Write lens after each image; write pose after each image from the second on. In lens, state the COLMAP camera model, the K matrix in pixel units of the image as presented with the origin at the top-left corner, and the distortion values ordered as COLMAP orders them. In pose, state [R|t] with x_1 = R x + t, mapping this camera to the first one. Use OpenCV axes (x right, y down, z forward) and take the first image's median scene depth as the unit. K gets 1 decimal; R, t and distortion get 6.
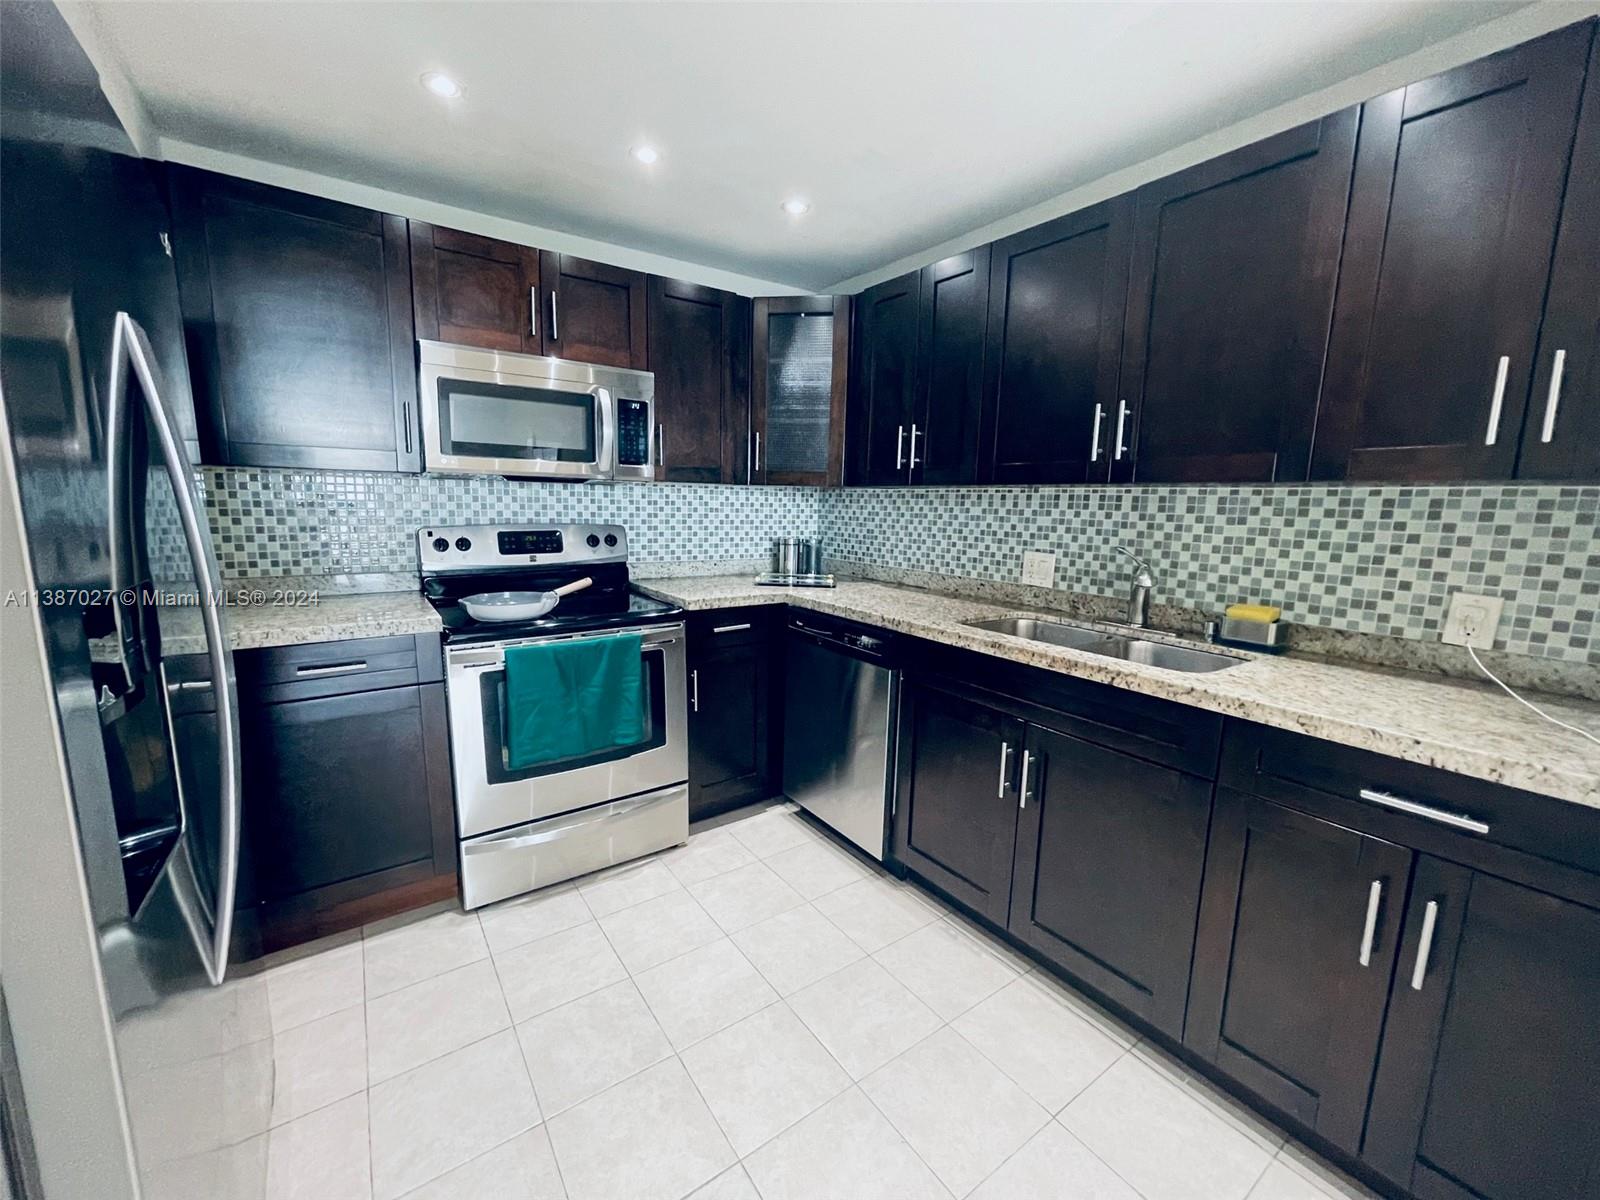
lens RADIAL K [[641.7, 0, 800.0], [0, 641.7, 600.0], [0, 0, 1]] dist [-0.001065, 0.000658]
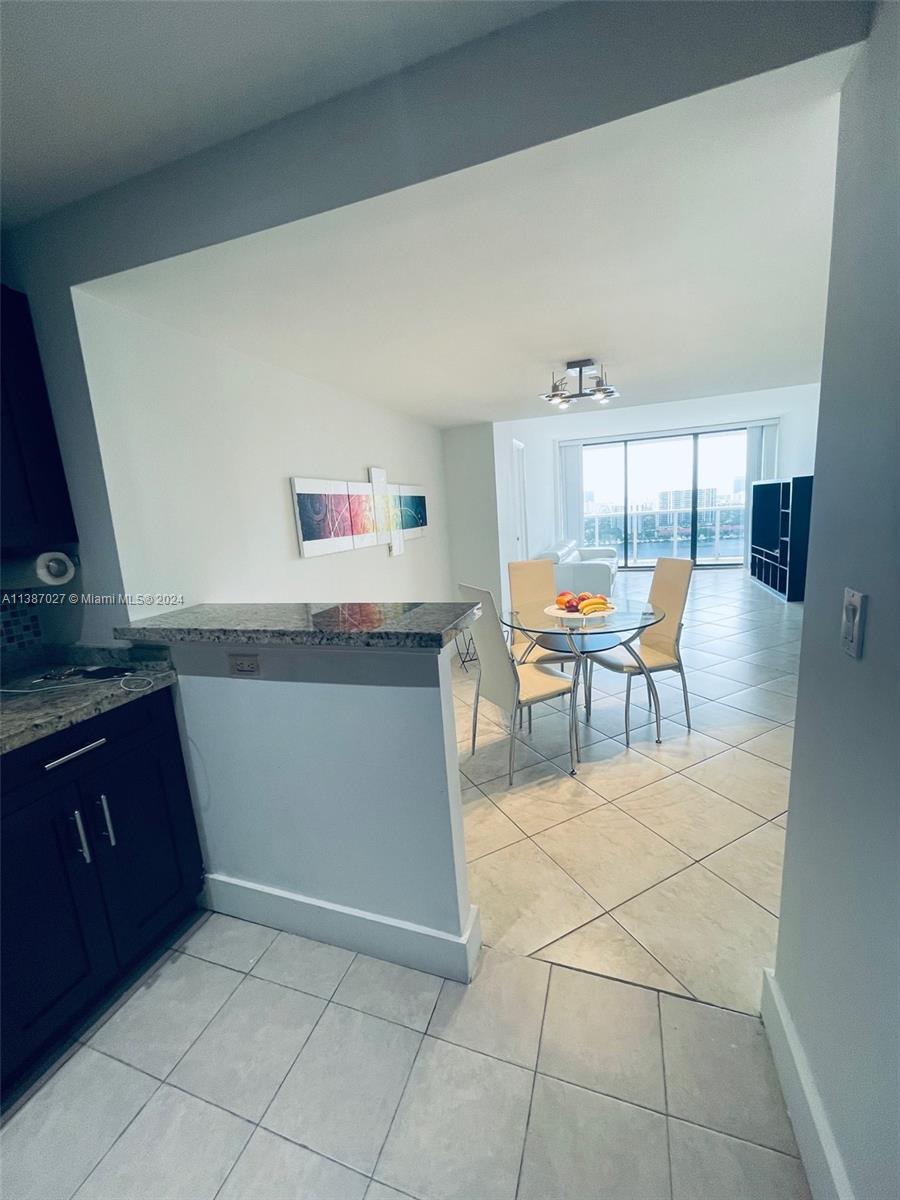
lens RADIAL K [[483.0, 0, 450.0], [0, 483.0, 600.0], [0, 0, 1]] dist [-0.000675, 0.000030]
pose [[-0.579501, -0.133027, 0.804041, -0.228346], [0.180173, 0.941264, 0.285587, -0.096830], [-0.794806, 0.310364, -0.521495, 0.345370]]
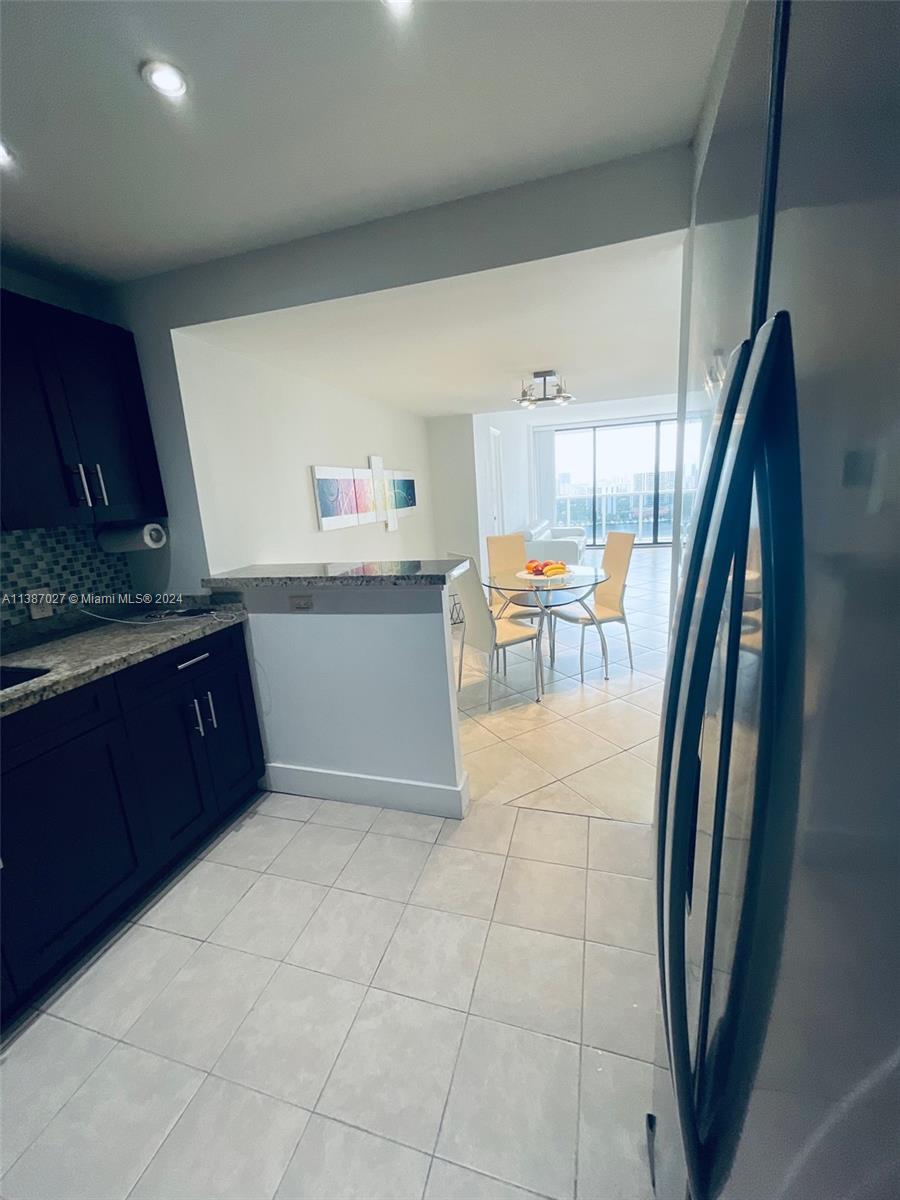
lens RADIAL K [[483.2, 0, 449.2], [0, 483.2, 598.8], [0, 0, 1]] dist [-0.001390, 0.000728]
pose [[-0.616435, -0.156186, 0.771760, -0.426501], [0.173083, 0.929280, 0.326313, -0.135983], [-0.768147, 0.334729, -0.545808, 0.528417]]
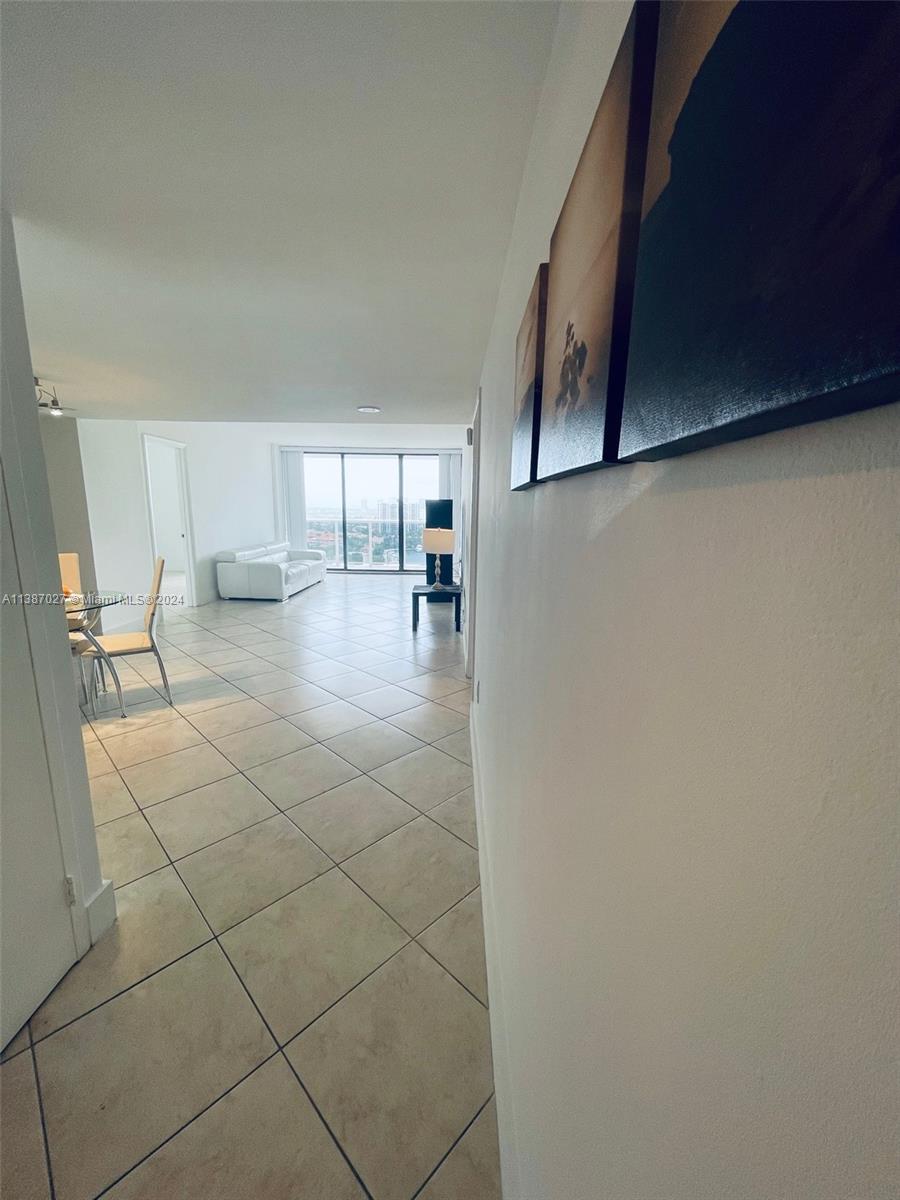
lens RADIAL K [[483.2, 0, 449.2], [0, 483.2, 598.8], [0, 0, 1]] dist [-0.001390, 0.000728]
pose [[-0.807820, -0.144161, 0.571528, -1.072326], [0.057593, 0.945685, 0.319942, -0.032520], [-0.586609, 0.291372, -0.755640, -0.177751]]
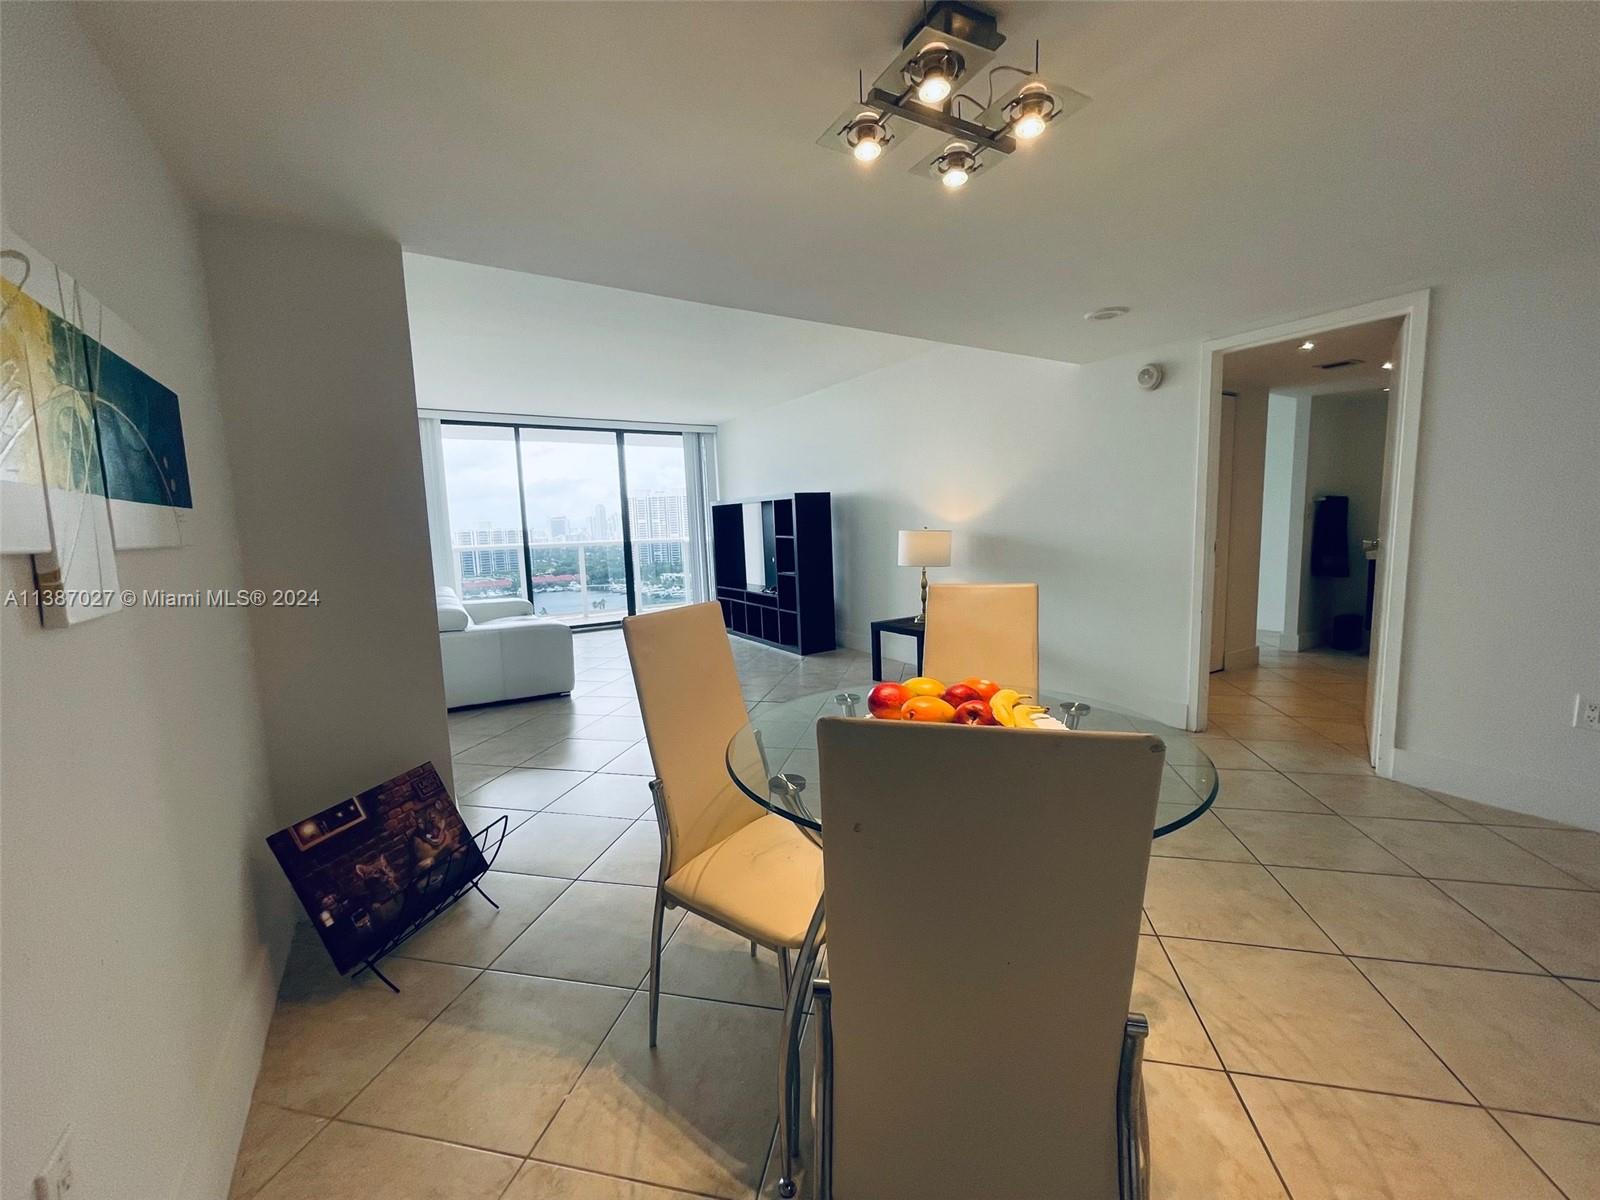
lens RADIAL K [[644.1, 0, 799.5], [0, 644.1, 601.4], [0, 0, 1]] dist [-0.000675, 0.000030]
pose [[-0.997798, 0.000779, 0.066314, 0.625826], [0.018713, 0.962606, 0.270258, 0.060544], [-0.063624, 0.270903, -0.960502, -0.000735]]
